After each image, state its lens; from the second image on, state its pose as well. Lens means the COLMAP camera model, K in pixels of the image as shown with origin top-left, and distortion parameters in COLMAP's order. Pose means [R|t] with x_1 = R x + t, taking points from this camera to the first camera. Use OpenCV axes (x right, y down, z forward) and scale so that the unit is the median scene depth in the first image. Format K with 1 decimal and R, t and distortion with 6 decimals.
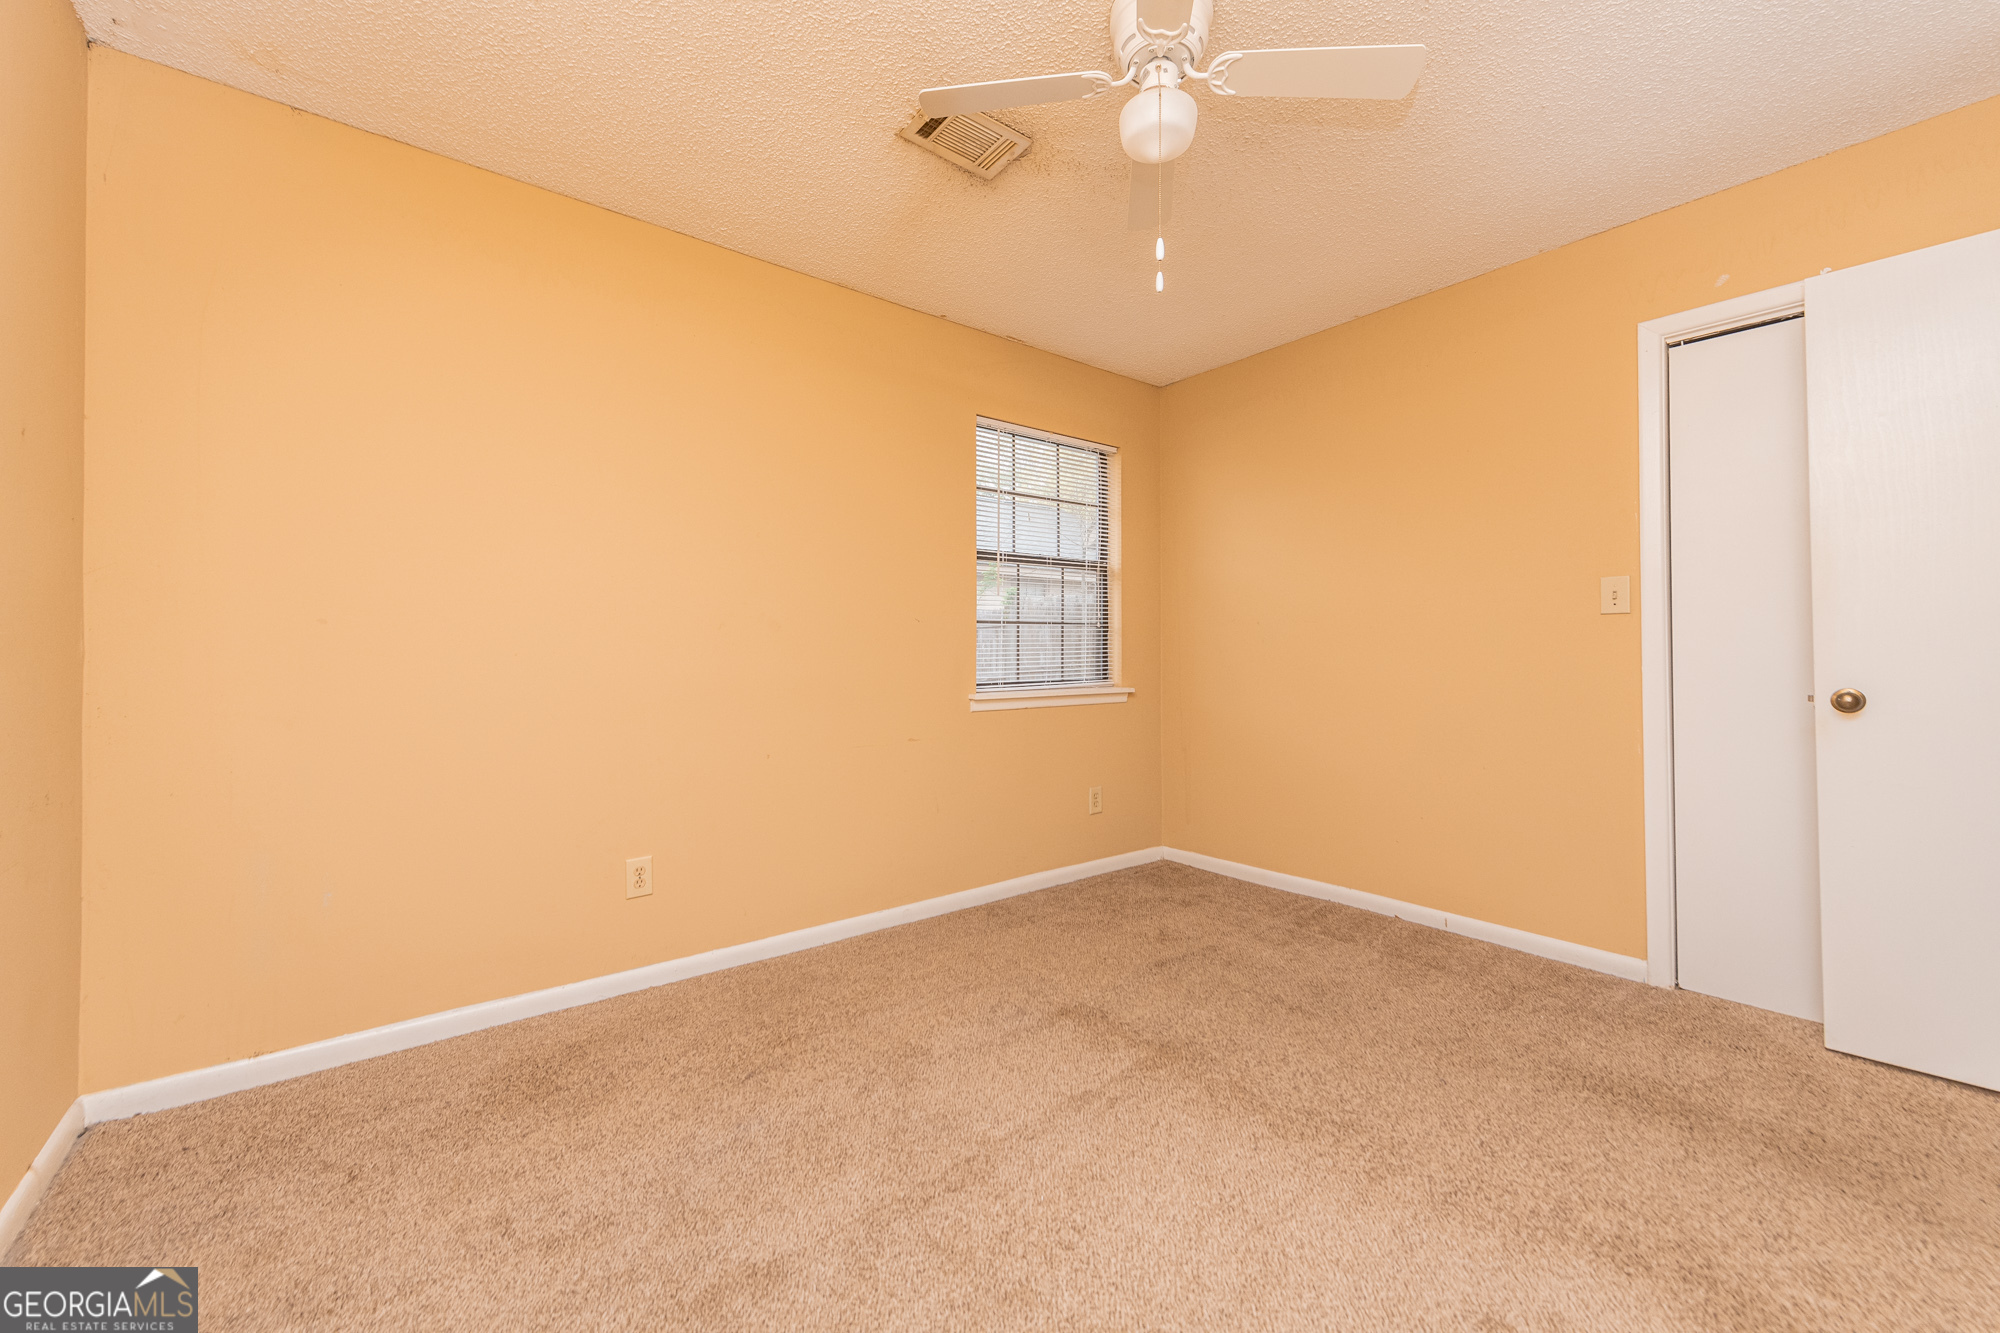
lens RADIAL K [[780.7, 0, 990.8], [0, 780.7, 646.2], [0, 0, 1]] dist [0.013849, -0.004825]
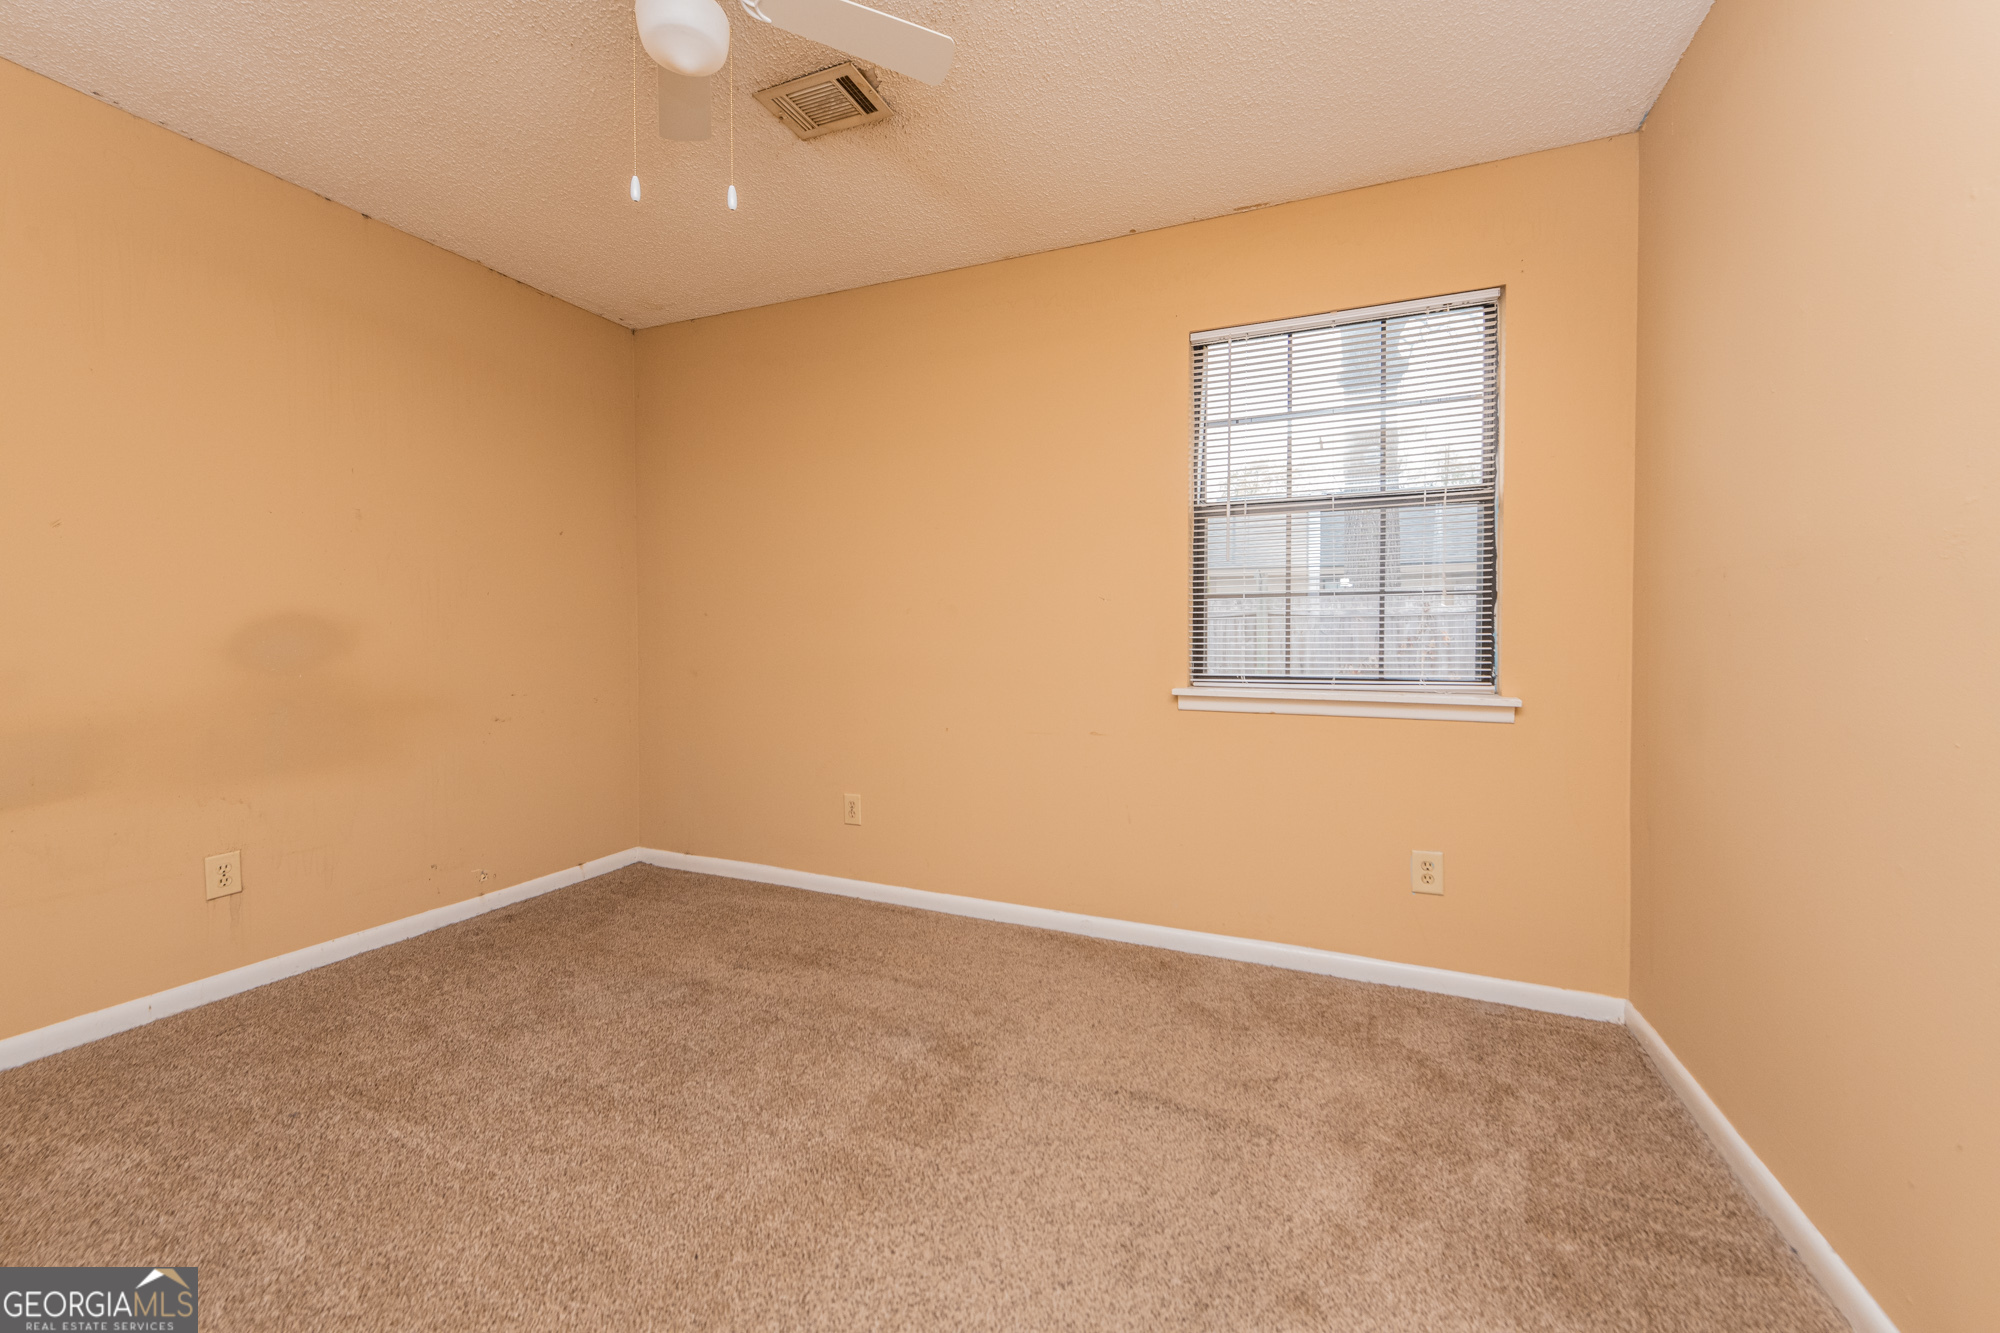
lens RADIAL K [[780.7, 0, 990.8], [0, 780.7, 646.2], [0, 0, 1]] dist [0.013849, -0.004825]
pose [[0.479087, 0.018047, -0.877582, 0.537764], [0.004356, 0.999727, 0.022937, -0.000522], [0.877757, -0.014811, 0.478878, 0.408949]]
